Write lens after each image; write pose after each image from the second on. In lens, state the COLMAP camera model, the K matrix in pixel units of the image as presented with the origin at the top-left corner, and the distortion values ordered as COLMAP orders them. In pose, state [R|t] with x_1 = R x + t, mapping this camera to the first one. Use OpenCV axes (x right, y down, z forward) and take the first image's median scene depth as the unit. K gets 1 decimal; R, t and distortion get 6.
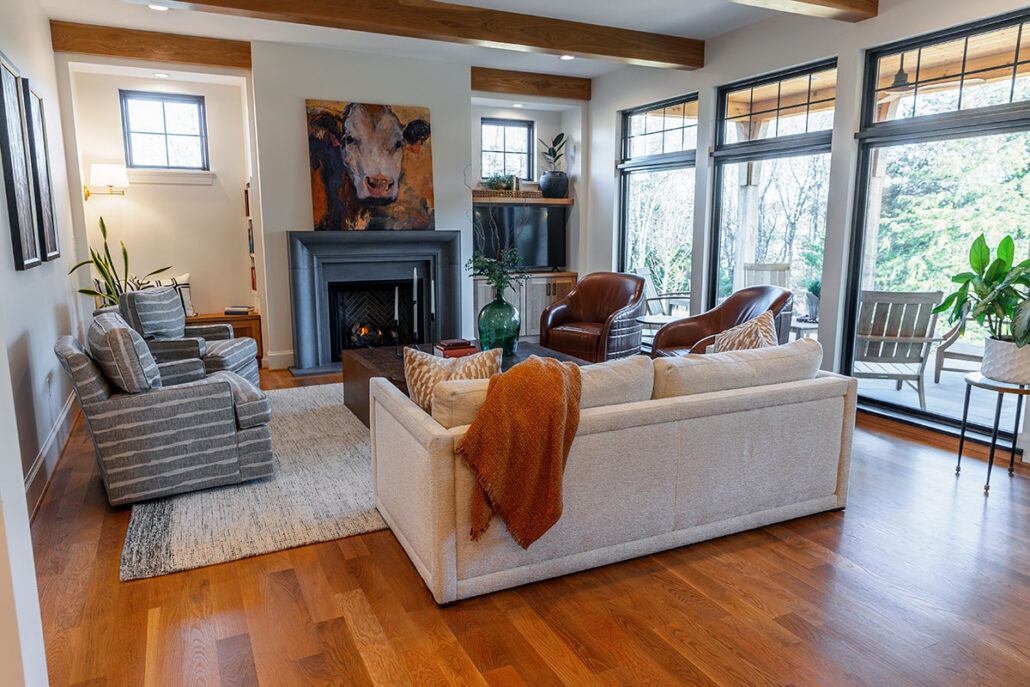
lens RADIAL K [[692.7, 0, 513.1], [0, 692.7, 343.8], [0, 0, 1]] dist [0.002863, -0.005245]
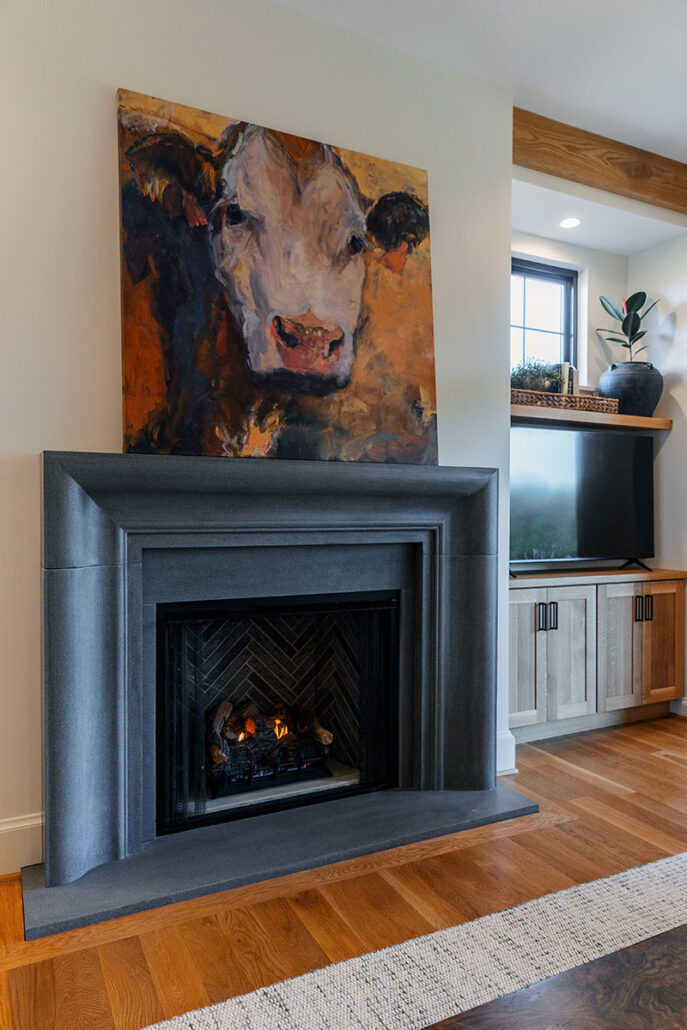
lens RADIAL K [[692.7, 0, 346.4], [0, 692.7, 521.4], [0, 0, 1]] dist [0.002863, -0.005245]
pose [[0.999901, 0.004354, 0.013354, -0.176101], [-0.002226, 0.987846, -0.155422, -0.075644], [-0.013869, 0.155377, 0.987758, 0.645509]]
